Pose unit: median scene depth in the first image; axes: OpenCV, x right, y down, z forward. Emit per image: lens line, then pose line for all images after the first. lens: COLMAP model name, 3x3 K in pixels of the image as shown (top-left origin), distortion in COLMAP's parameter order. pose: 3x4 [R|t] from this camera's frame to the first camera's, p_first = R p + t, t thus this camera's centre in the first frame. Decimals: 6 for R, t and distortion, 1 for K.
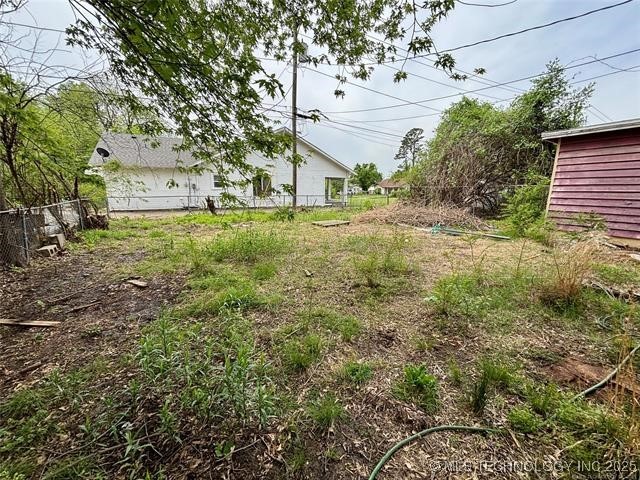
lens RADIAL K [[260.4, 0, 319.1], [0, 260.4, 240.1], [0, 0, 1]] dist [-0.001086, -0.000111]
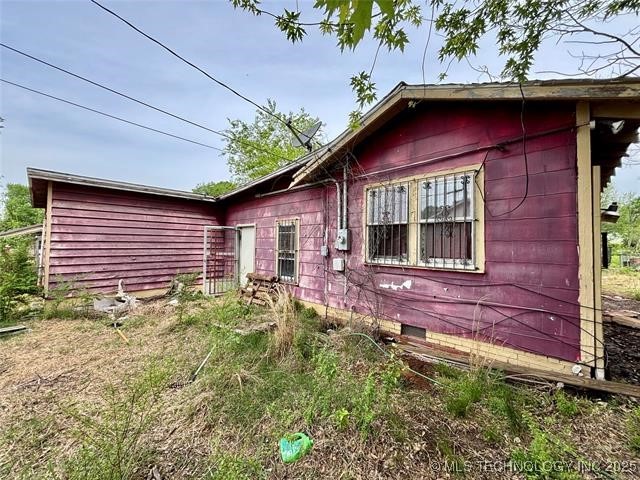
lens RADIAL K [[260.4, 0, 320.5], [0, 260.4, 240.2], [0, 0, 1]] dist [-0.001086, -0.000111]
pose [[-0.372018, -0.000743, 0.928225, -0.088903], [0.158597, 0.985244, 0.064352, -0.144973], [-0.914576, 0.171154, -0.366410, 0.592341]]
